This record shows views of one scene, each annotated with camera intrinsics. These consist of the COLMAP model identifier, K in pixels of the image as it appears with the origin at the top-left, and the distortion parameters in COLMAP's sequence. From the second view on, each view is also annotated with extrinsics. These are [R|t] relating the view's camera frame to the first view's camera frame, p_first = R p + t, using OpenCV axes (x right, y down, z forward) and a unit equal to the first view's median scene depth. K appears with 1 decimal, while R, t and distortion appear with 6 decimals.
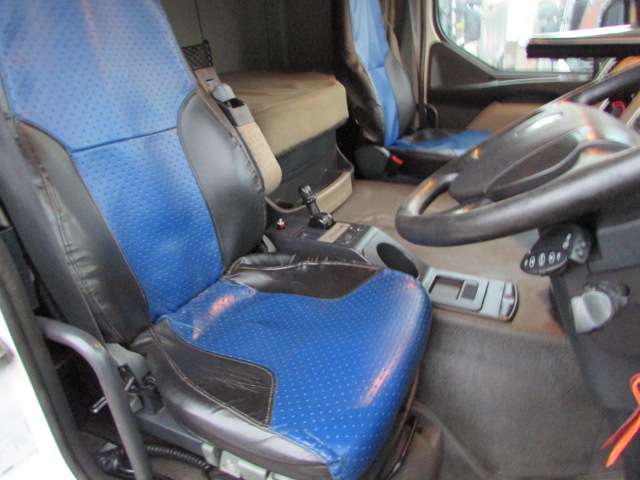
lens RADIAL K [[454.7, 0, 326.0], [0, 454.7, 239.1], [0, 0, 1]] dist [-0.034397, 0.014872]
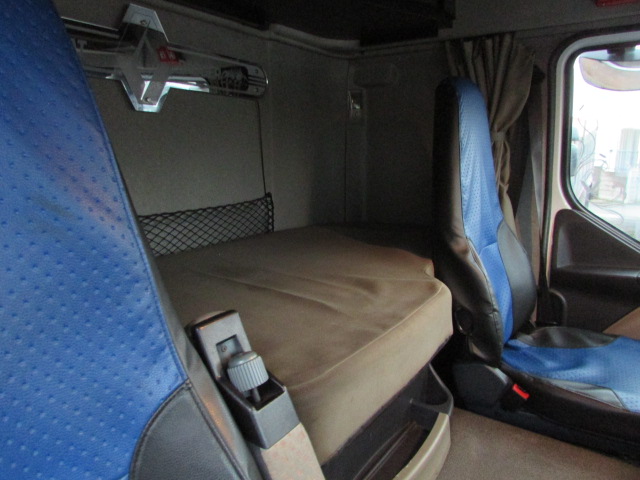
lens RADIAL K [[454.7, 0, 318.2], [0, 454.7, 242.0], [0, 0, 1]] dist [-0.034397, 0.014872]
pose [[0.983298, 0.075764, -0.165482, -0.035703], [-0.111133, 0.969991, -0.216257, -0.186282], [0.144132, 0.231036, 0.962210, 0.241919]]
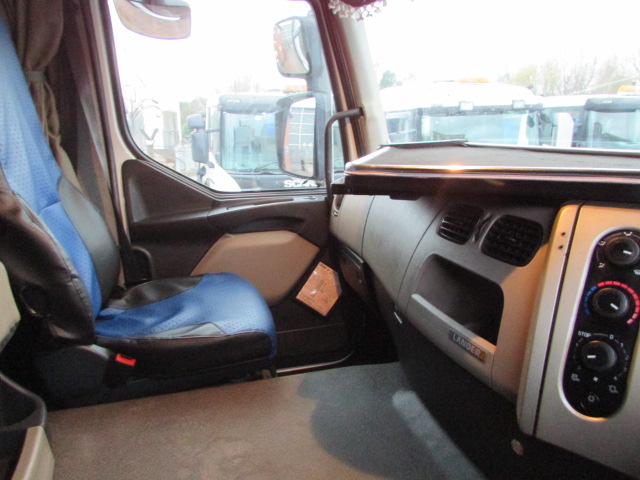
lens RADIAL K [[454.7, 0, 324.3], [0, 454.7, 238.3], [0, 0, 1]] dist [-0.034397, 0.014872]
pose [[0.742975, -0.120465, 0.658389, -0.012119], [0.255958, 0.960039, -0.113184, -0.170357], [-0.618445, 0.252613, 0.744119, 0.333010]]
